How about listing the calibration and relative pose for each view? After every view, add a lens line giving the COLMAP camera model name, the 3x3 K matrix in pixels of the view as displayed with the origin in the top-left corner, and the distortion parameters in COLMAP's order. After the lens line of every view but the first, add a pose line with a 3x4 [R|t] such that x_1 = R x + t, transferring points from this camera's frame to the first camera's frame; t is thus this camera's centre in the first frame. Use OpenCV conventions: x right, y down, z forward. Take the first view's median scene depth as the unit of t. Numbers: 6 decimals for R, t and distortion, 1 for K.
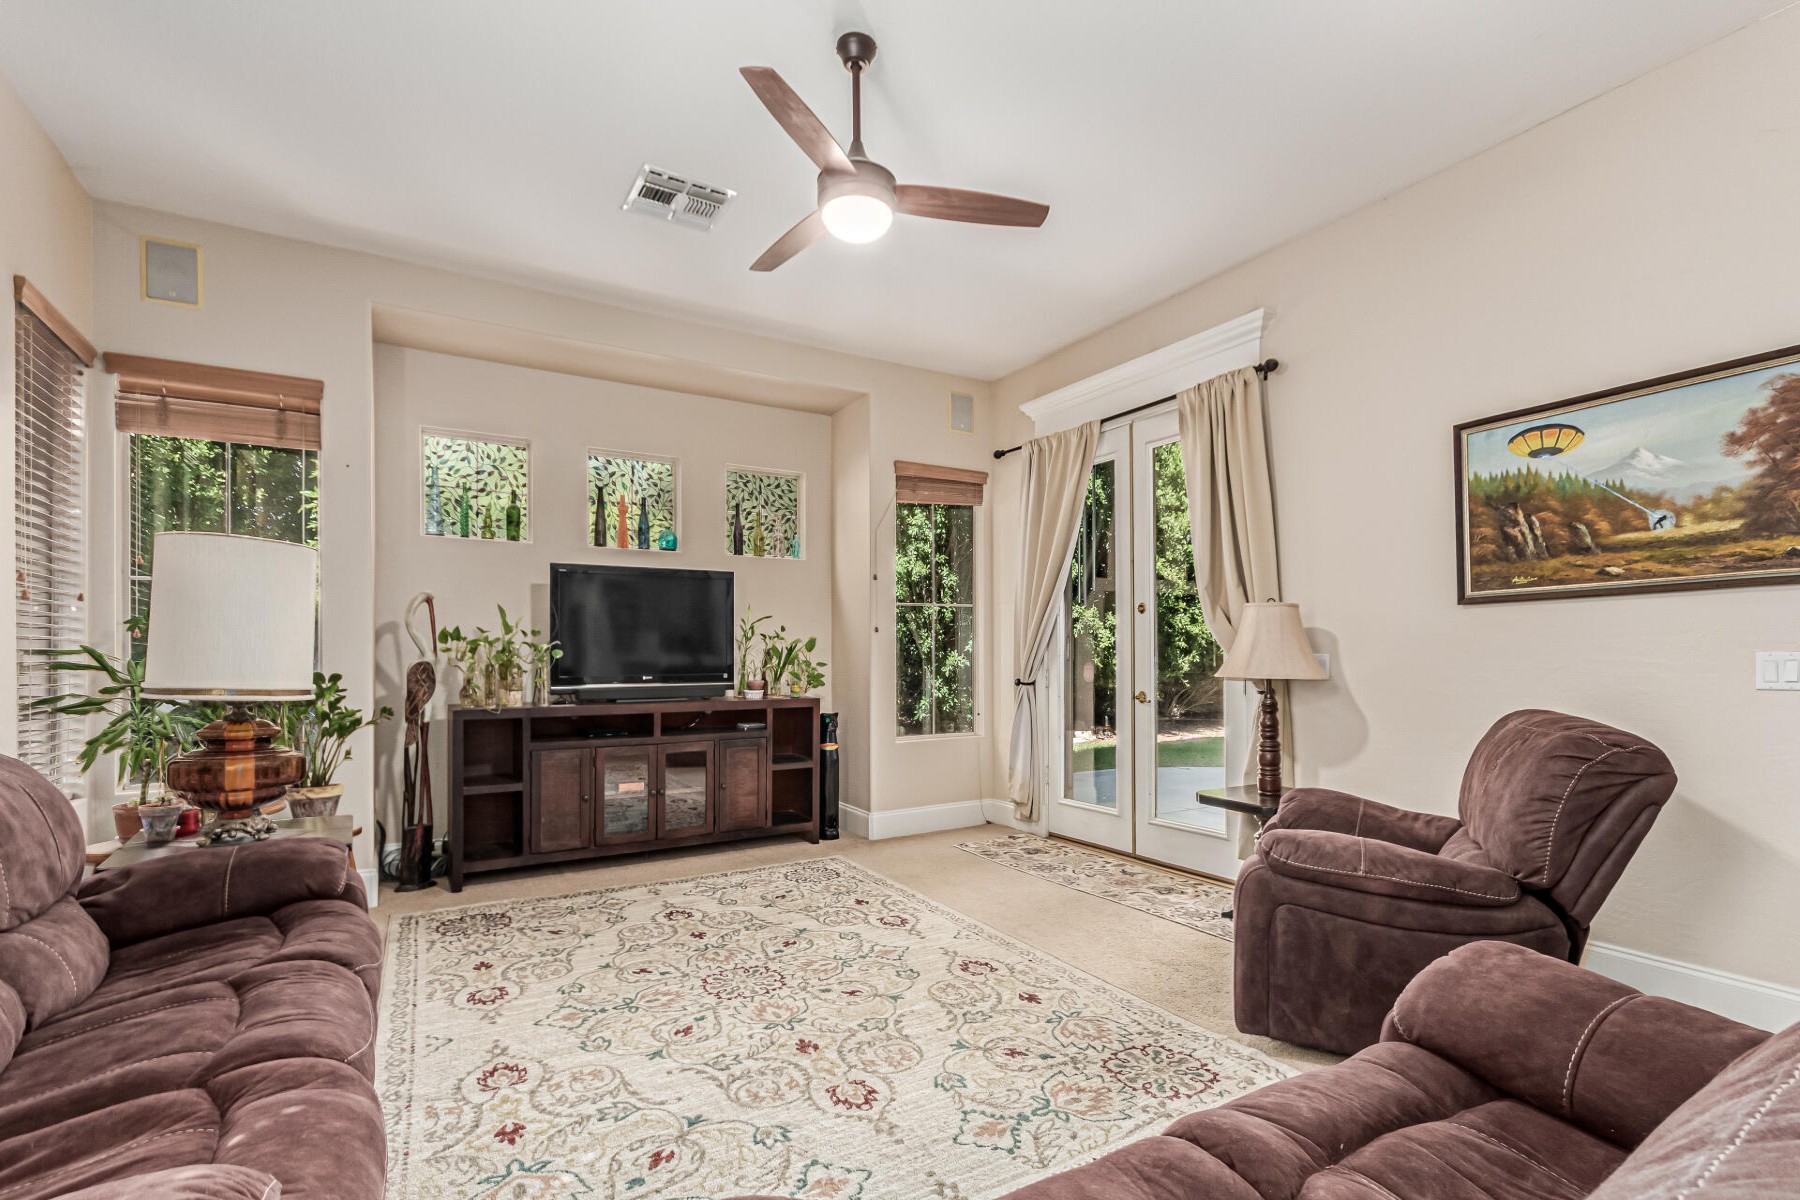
lens RADIAL K [[827.7, 0, 906.0], [0, 827.7, 653.8], [0, 0, 1]] dist [0.002211, 0.001095]
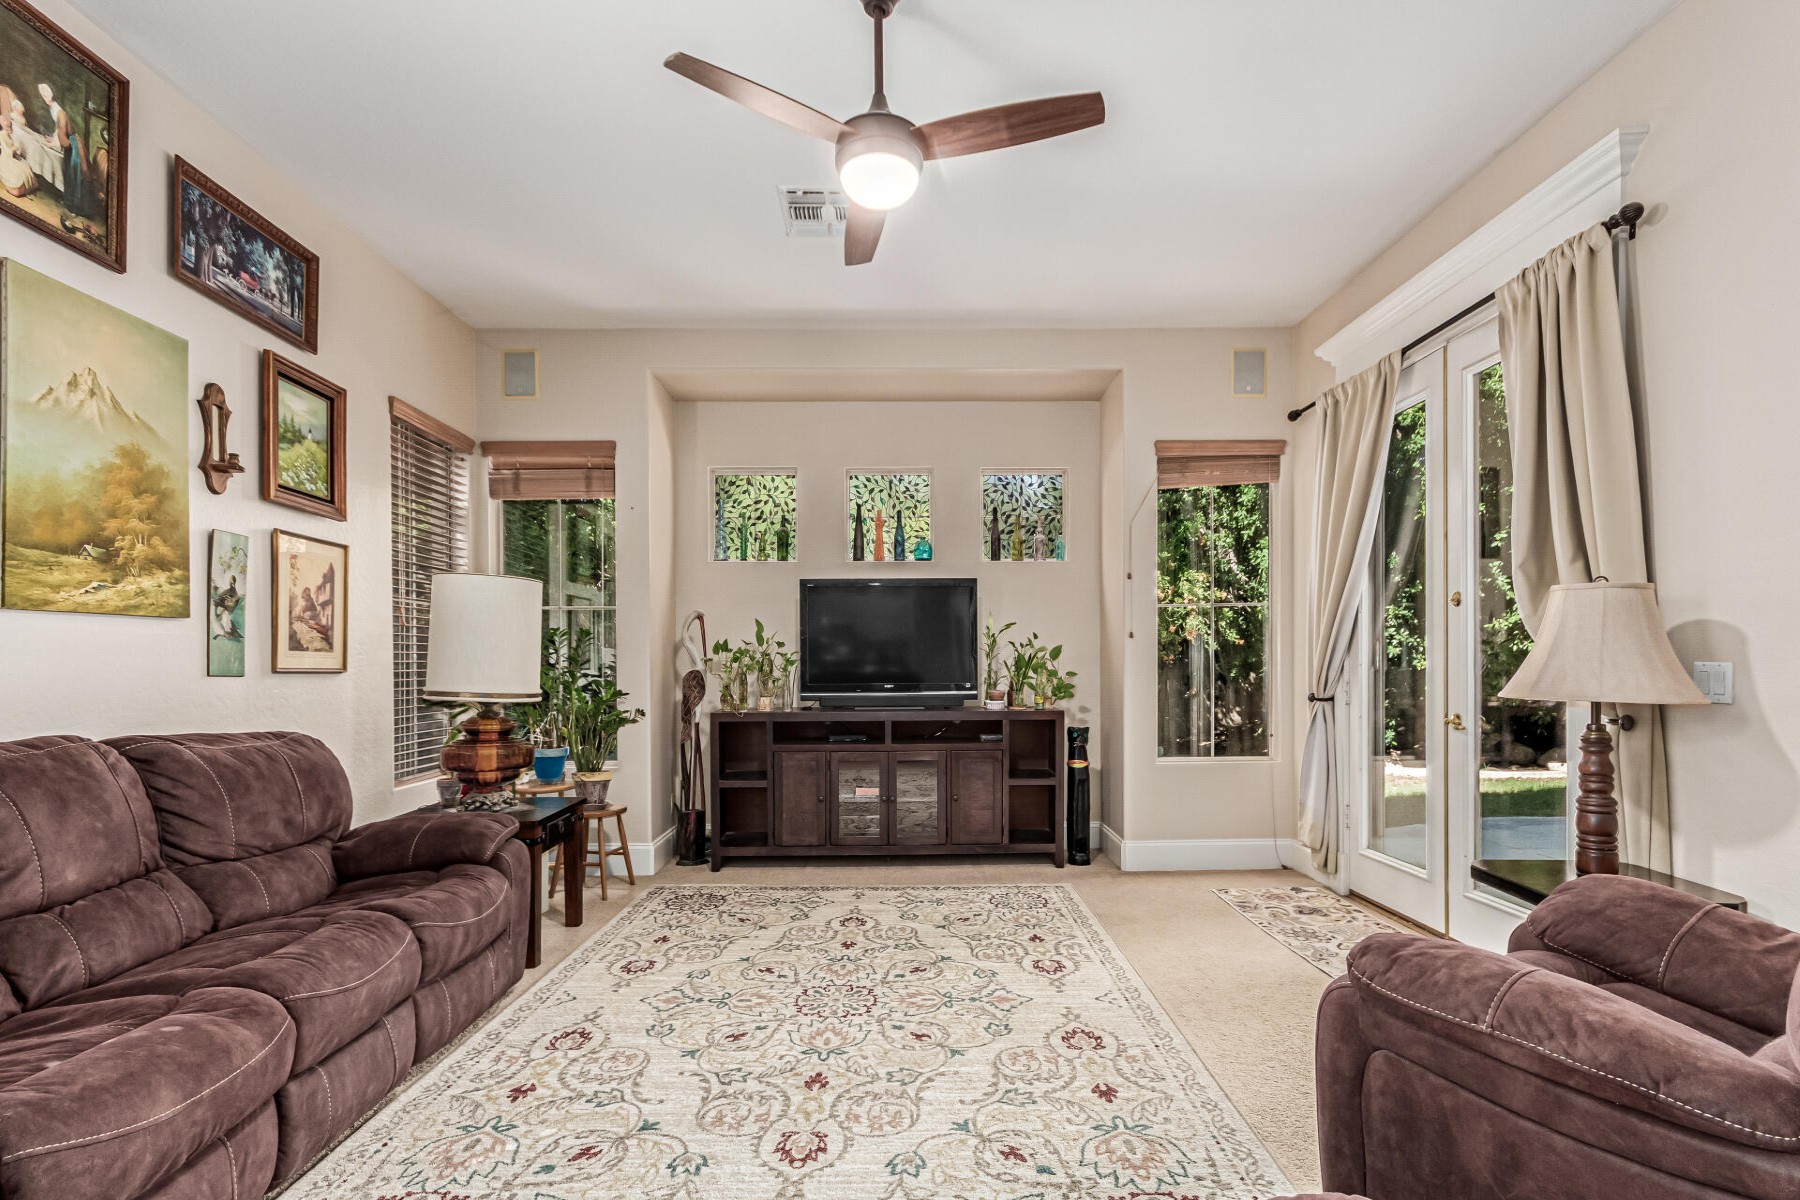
lens RADIAL K [[830.4, 0, 904.4], [0, 830.4, 669.8], [0, 0, 1]] dist [0.002166, 0.001339]
pose [[0.864485, 0.002110, -0.502654, 0.247317], [0.003009, 0.999952, 0.009372, -0.001269], [0.502649, -0.009615, 0.864437, 0.134581]]
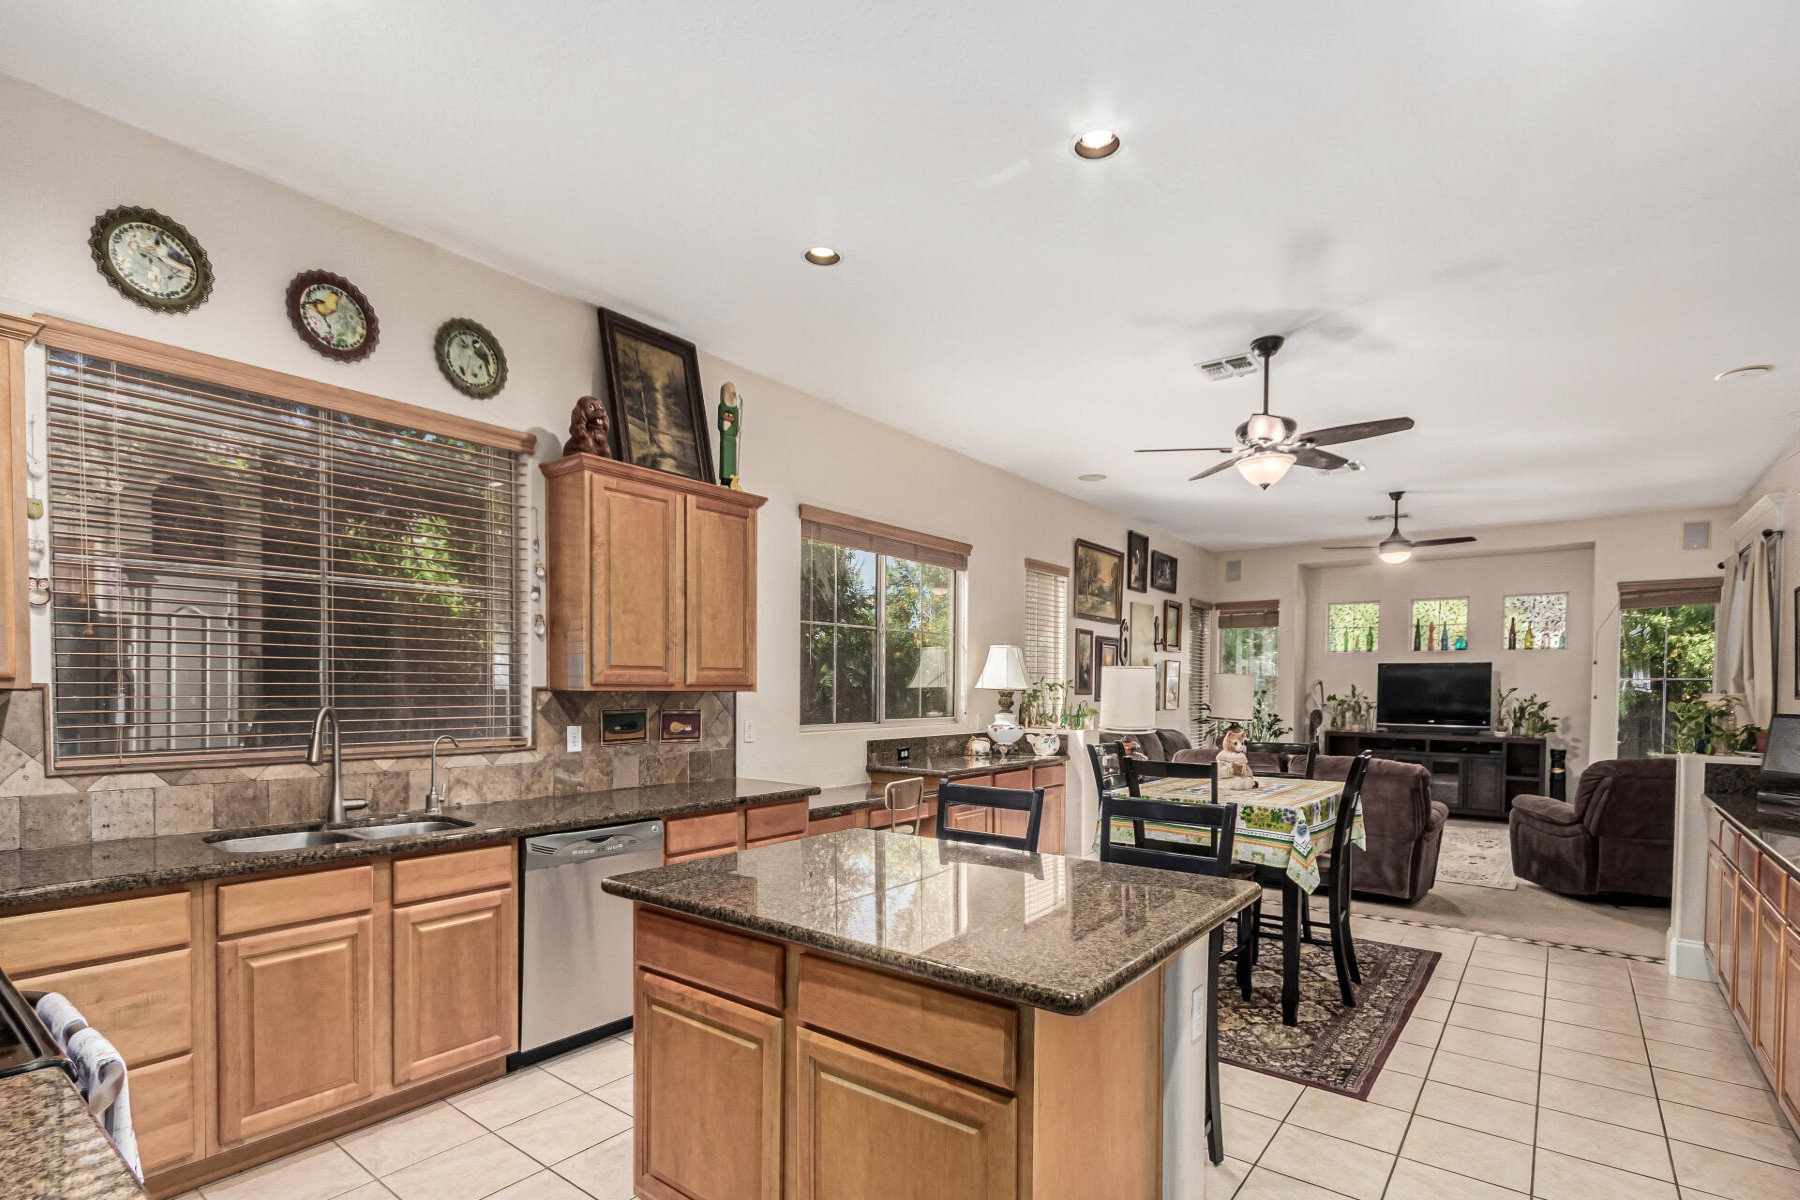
lens RADIAL K [[851.0, 0, 901.0], [0, 851.0, 704.8], [0, 0, 1]] dist [0.001240, -0.000196]
pose [[0.358980, 0.029882, -0.932867, 1.184098], [-0.007341, 0.999547, 0.029193, -0.063048], [0.933316, -0.003631, 0.359037, -0.916950]]
